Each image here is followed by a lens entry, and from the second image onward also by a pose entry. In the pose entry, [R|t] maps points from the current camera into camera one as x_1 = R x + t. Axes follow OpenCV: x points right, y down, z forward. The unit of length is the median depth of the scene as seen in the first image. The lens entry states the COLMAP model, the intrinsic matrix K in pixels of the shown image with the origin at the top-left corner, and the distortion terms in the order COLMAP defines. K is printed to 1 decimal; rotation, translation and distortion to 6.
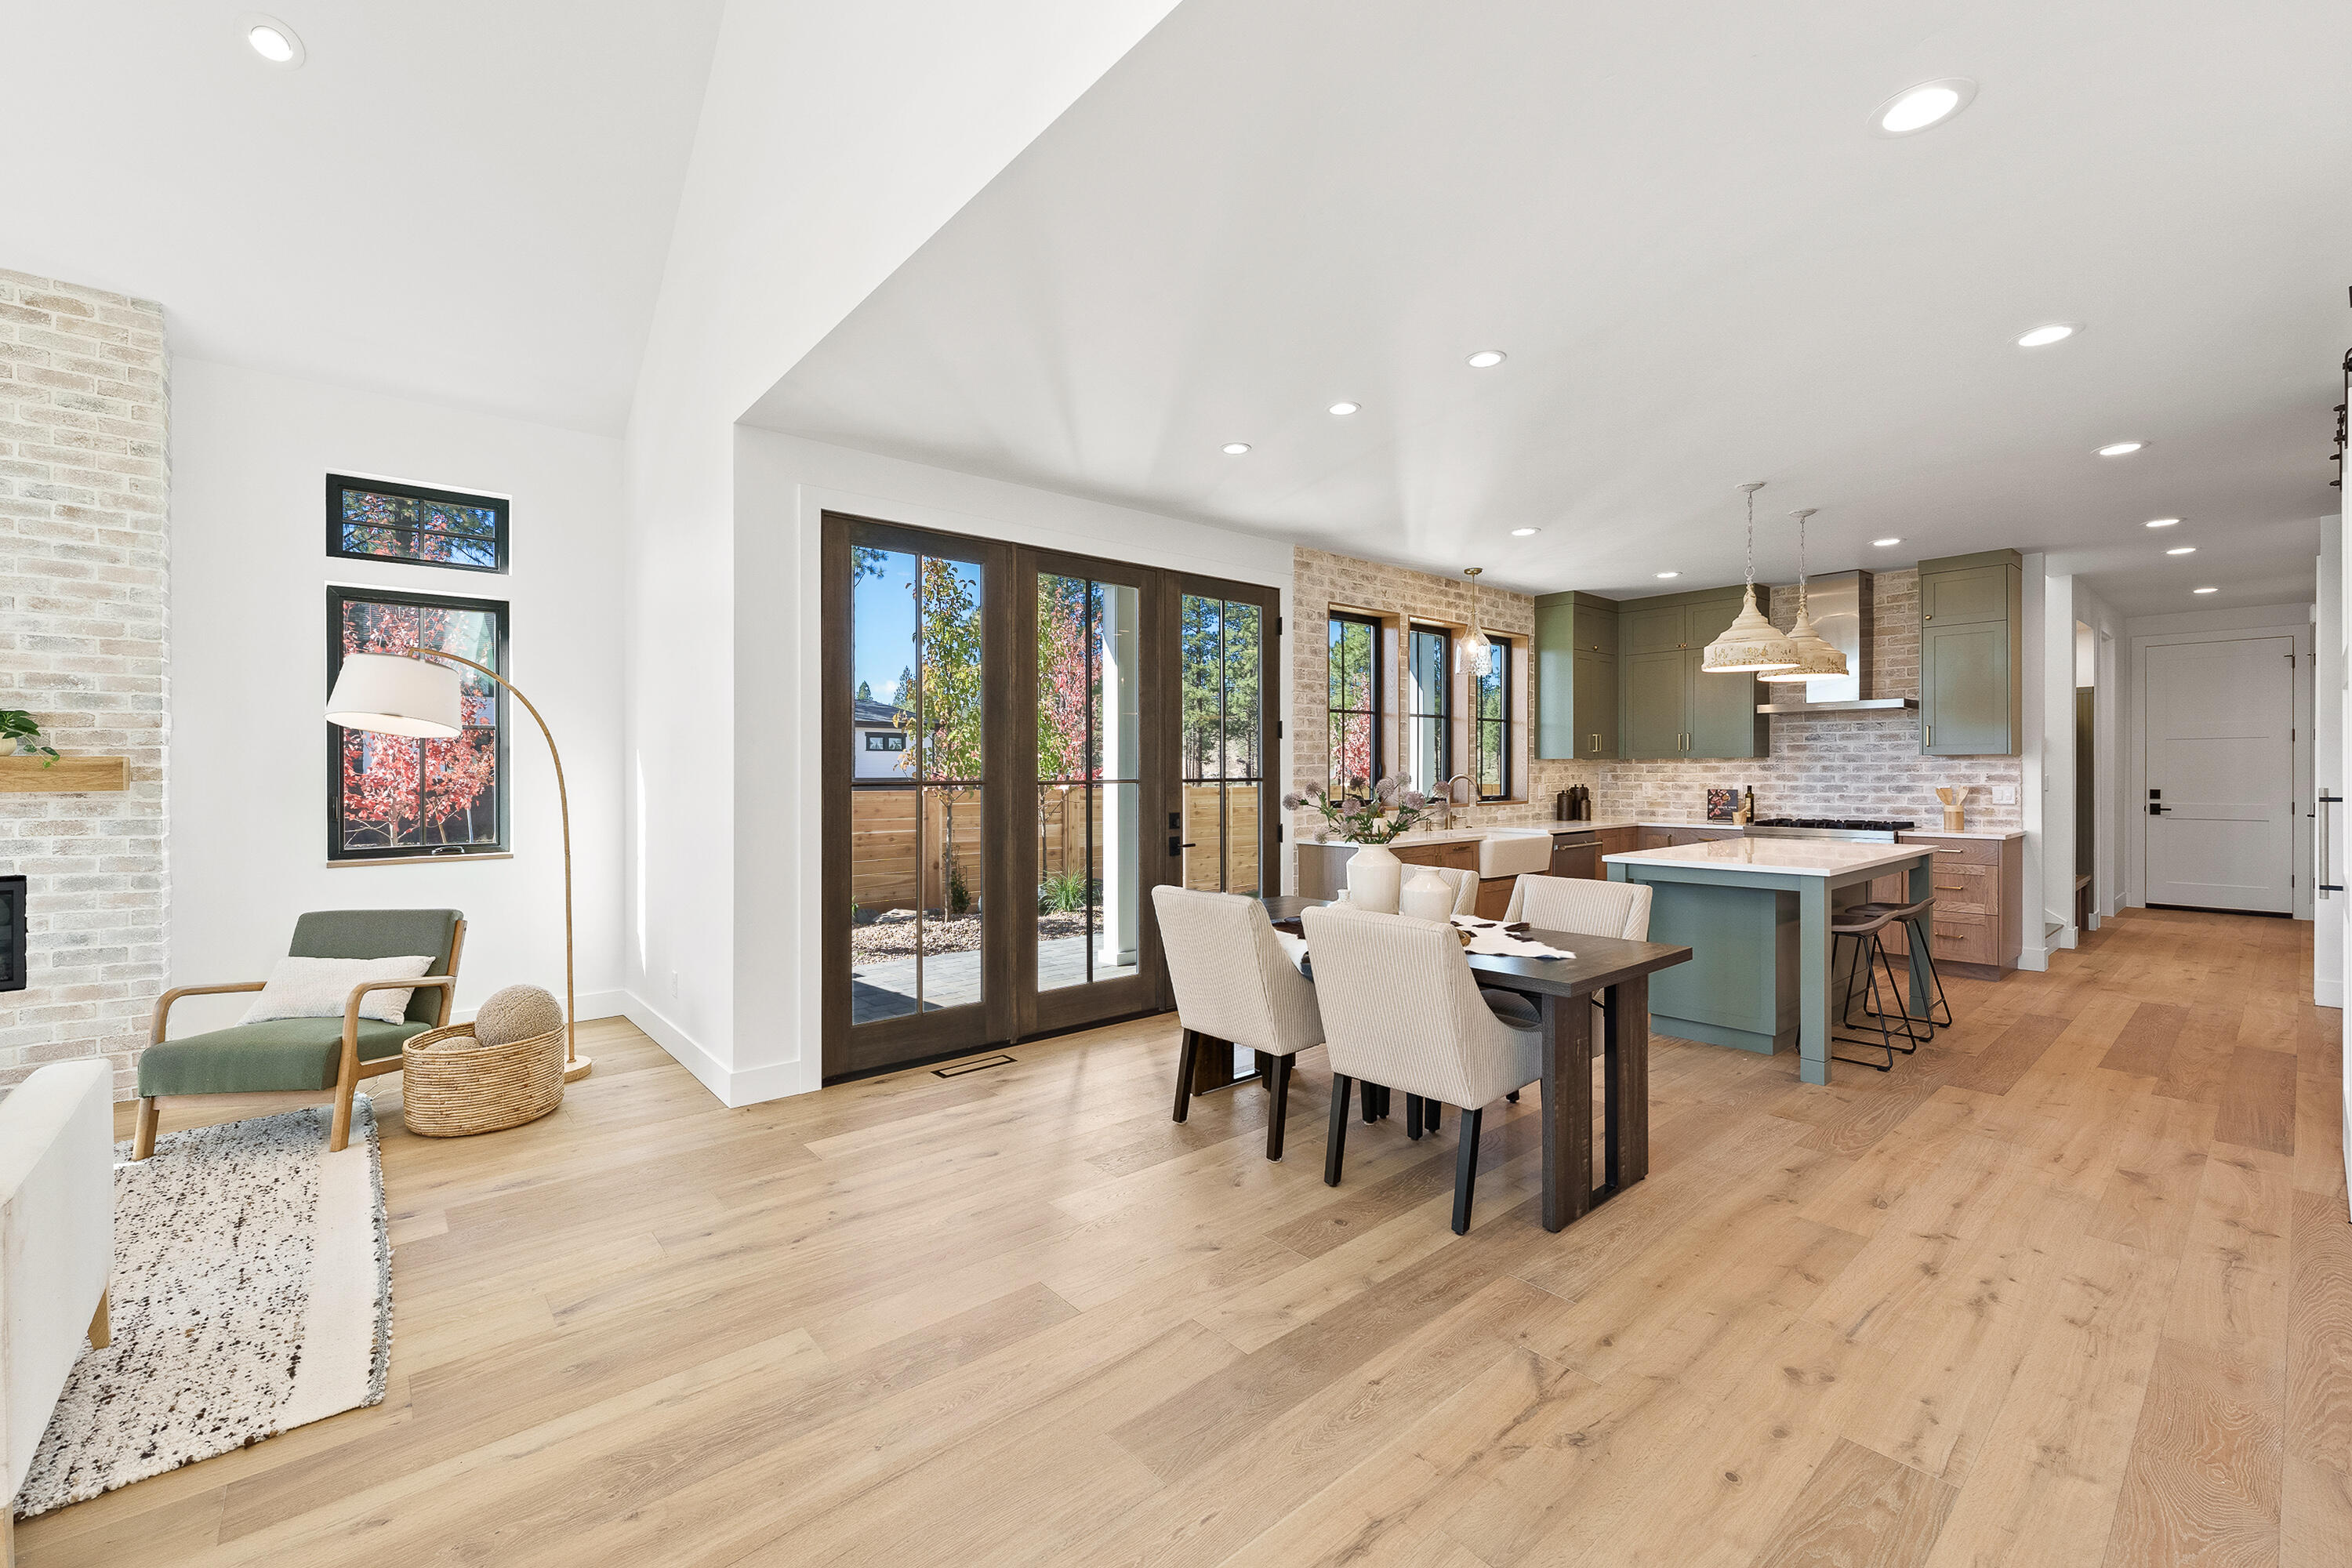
lens RADIAL K [[953.5, 0, 1187.1], [0, 953.5, 771.6], [0, 0, 1]] dist [-0.000684, -0.000599]
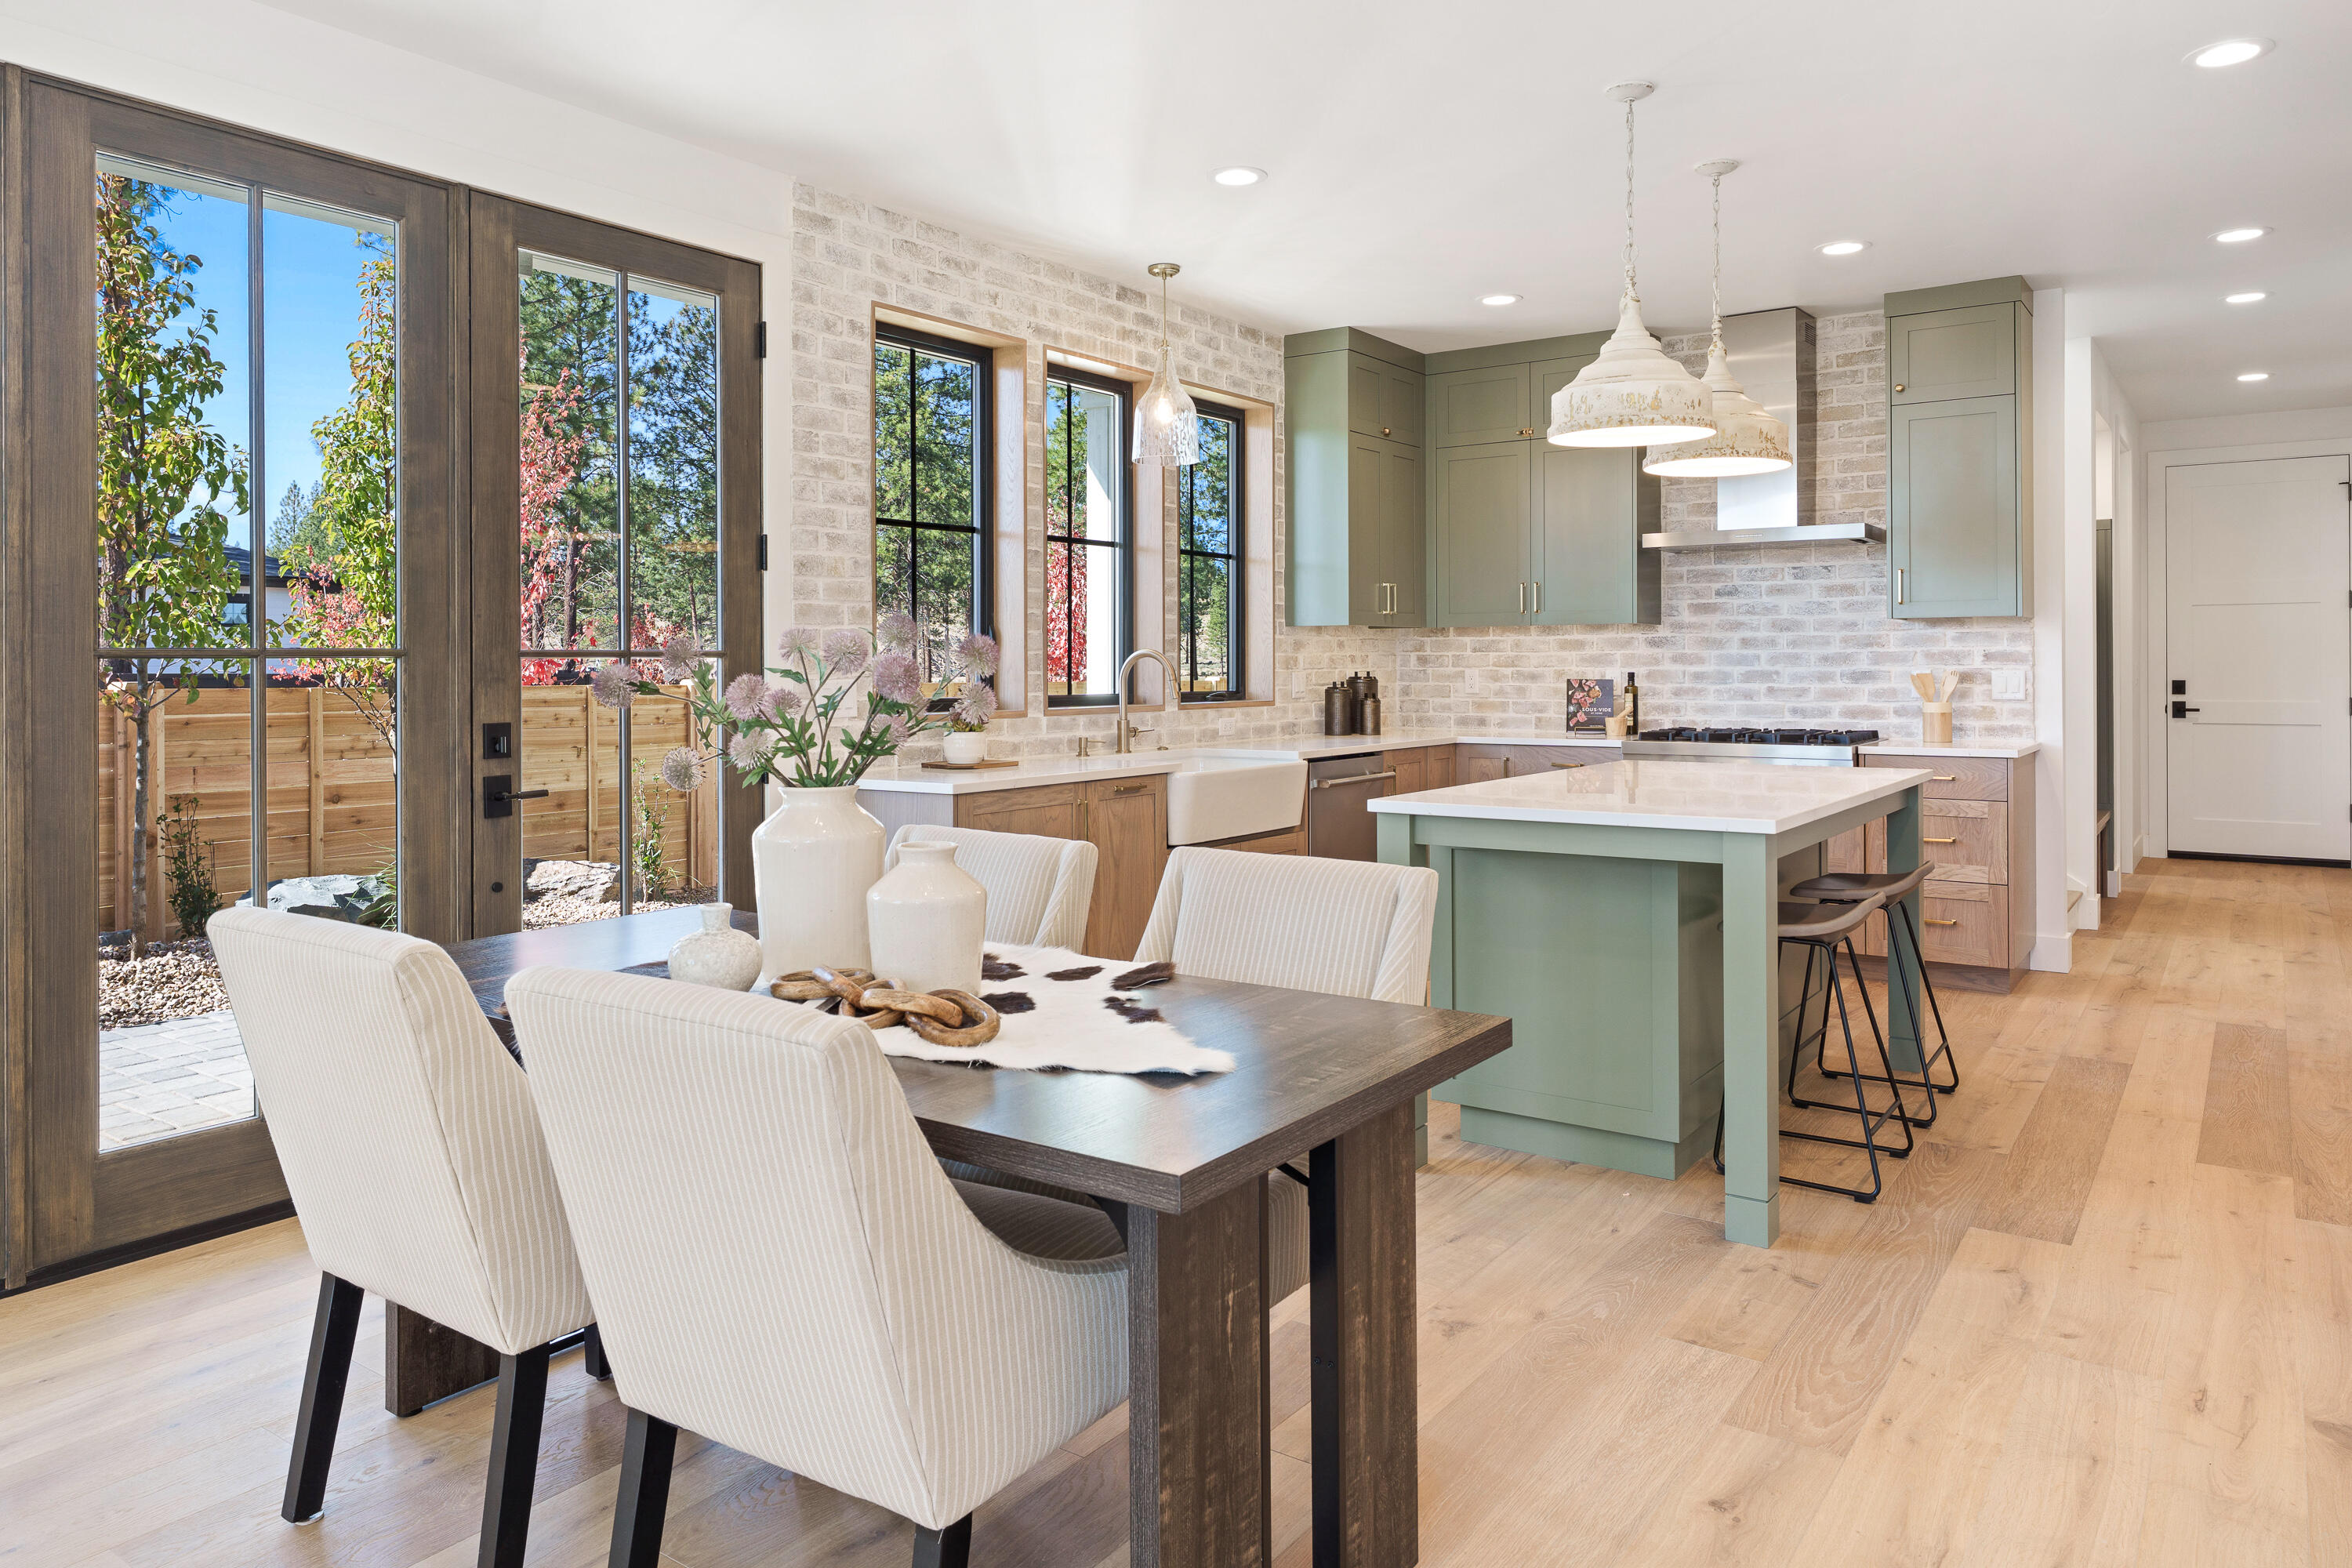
lens RADIAL K [[1520.4, 0, 1167.4], [0, 1520.4, 653.2], [0, 0, 1]] dist [0.006797, -0.000513]
pose [[0.971888, 0.001805, 0.235435, 0.154604], [0.000409, 0.999956, -0.009355, 0.019631], [-0.235441, 0.009188, 0.971845, 0.263139]]
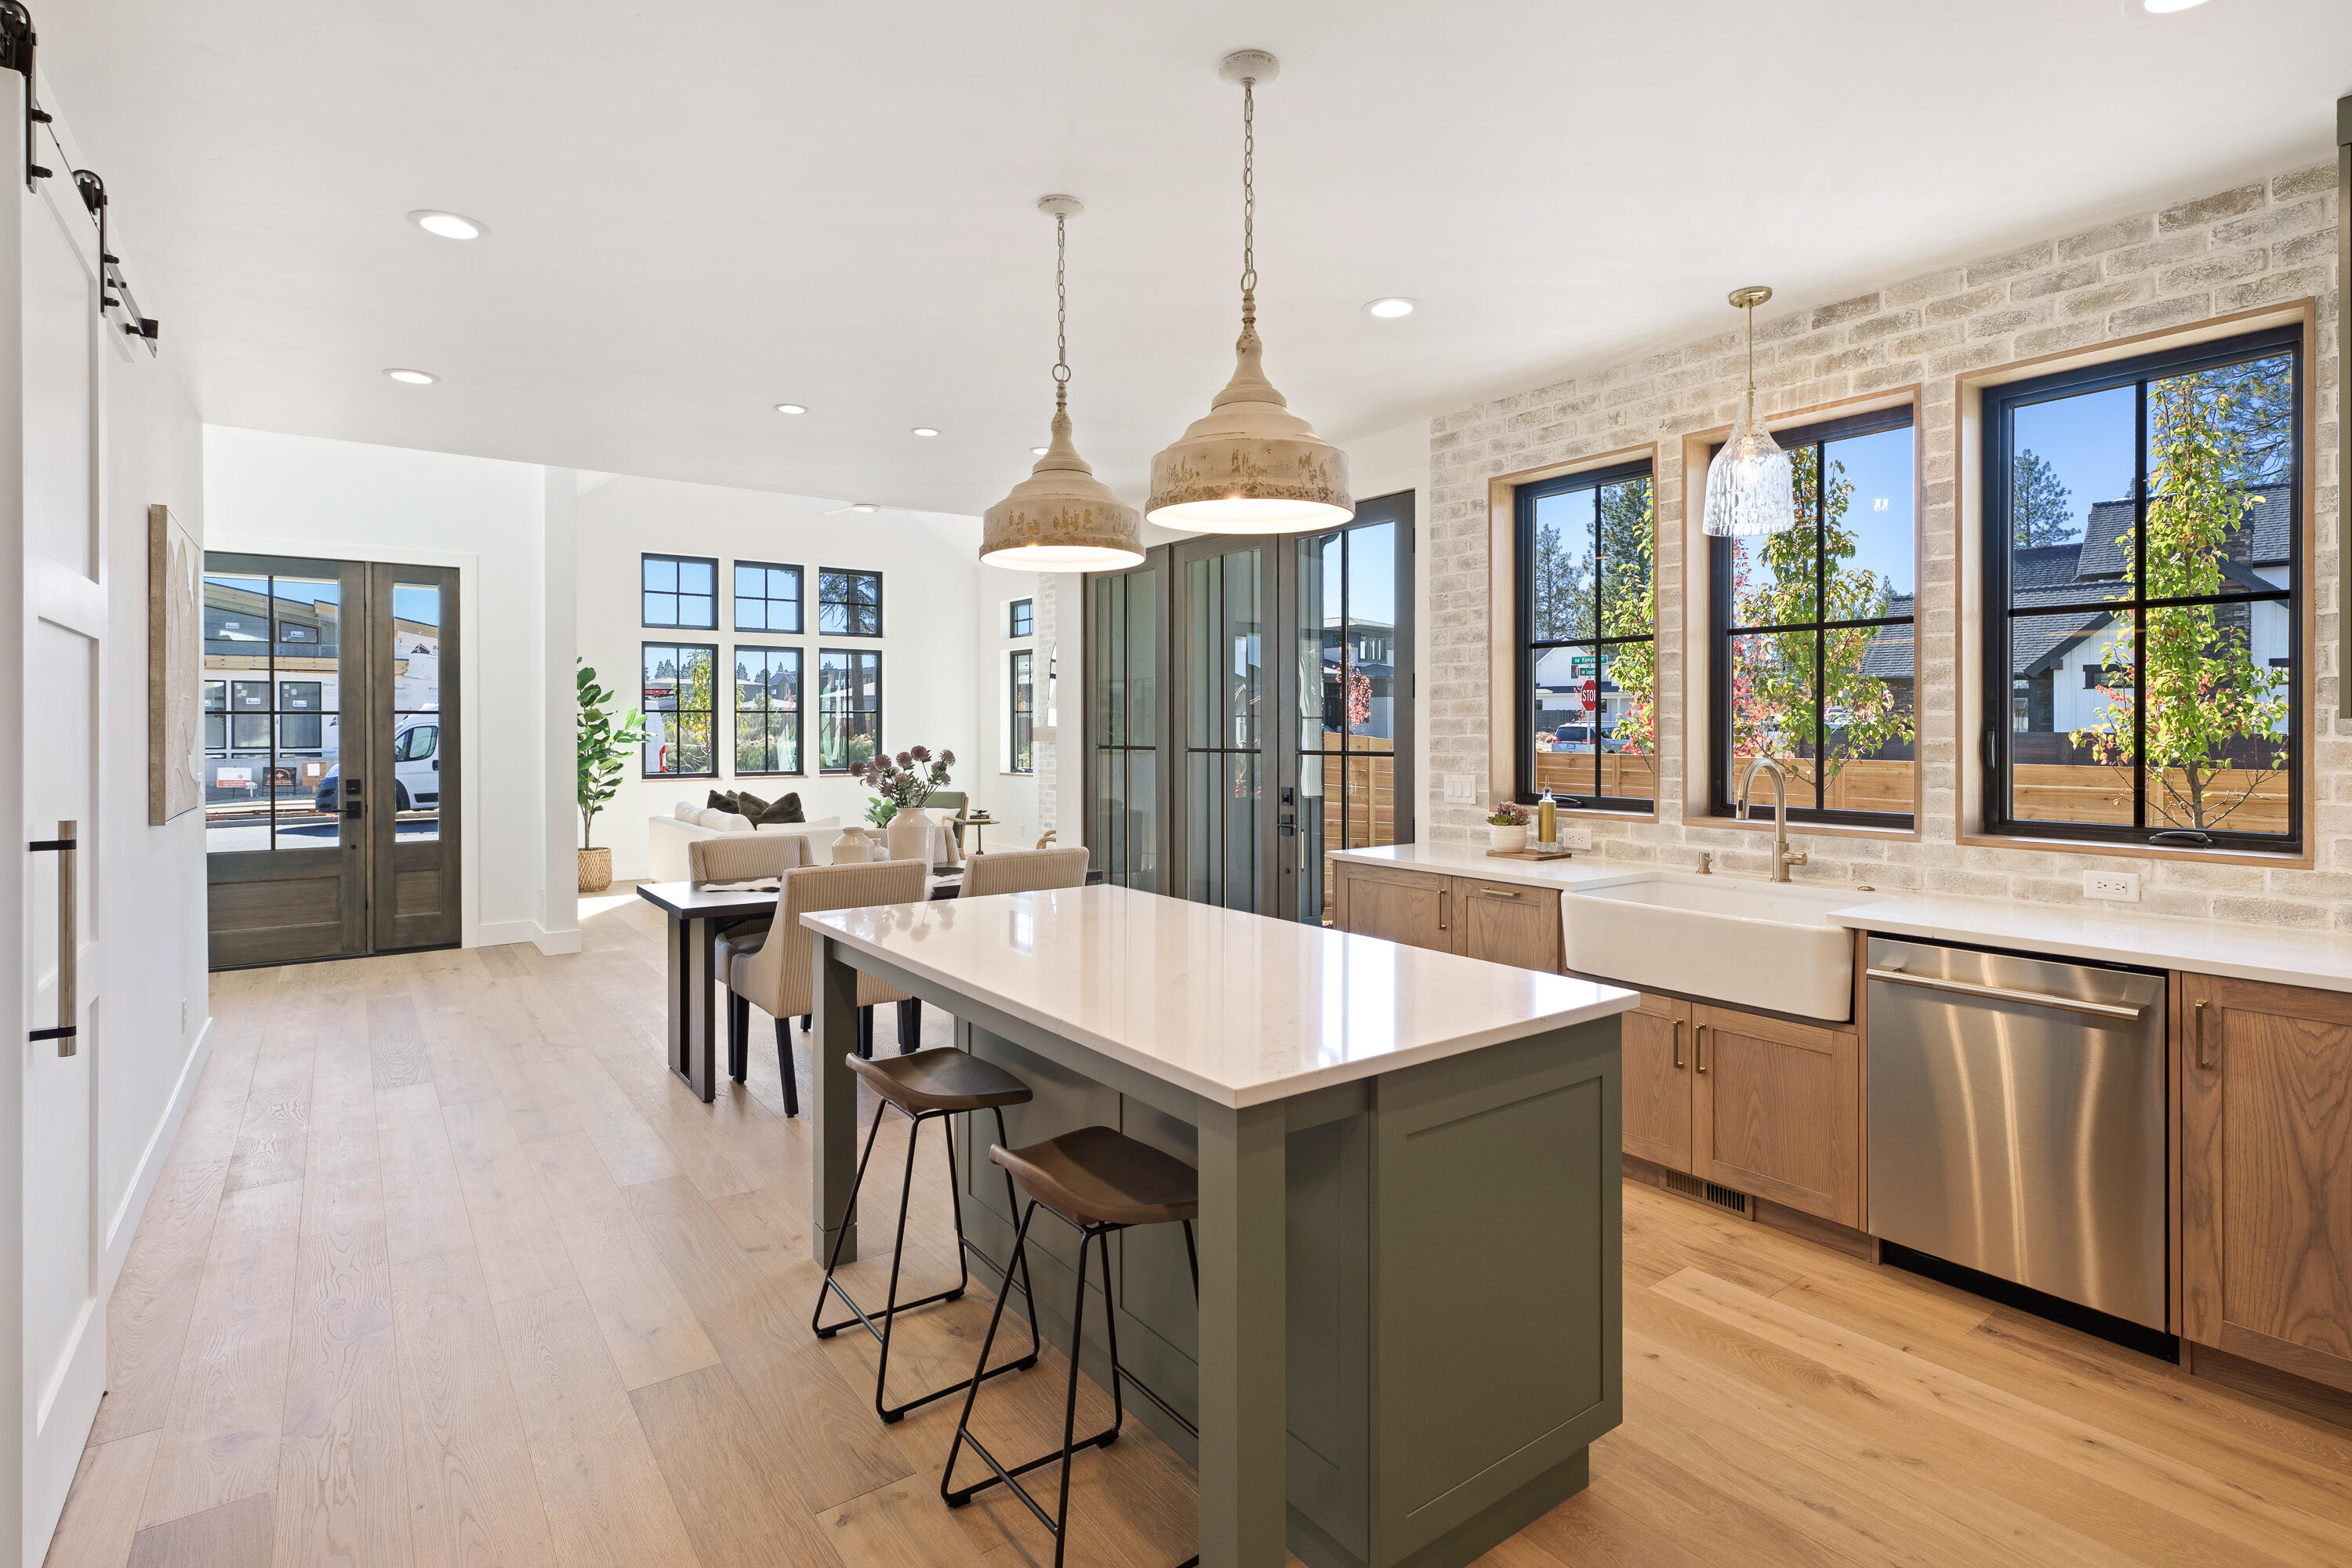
lens RADIAL K [[1175.4, 0, 1210.6], [0, 1175.4, 715.7], [0, 0, 1]] dist [0.001603, -0.001102]
pose [[-0.068079, -0.005873, -0.997663, 1.313992], [0.001181, 0.999981, -0.005967, -0.021818], [0.997679, -0.001585, -0.068071, 1.209252]]
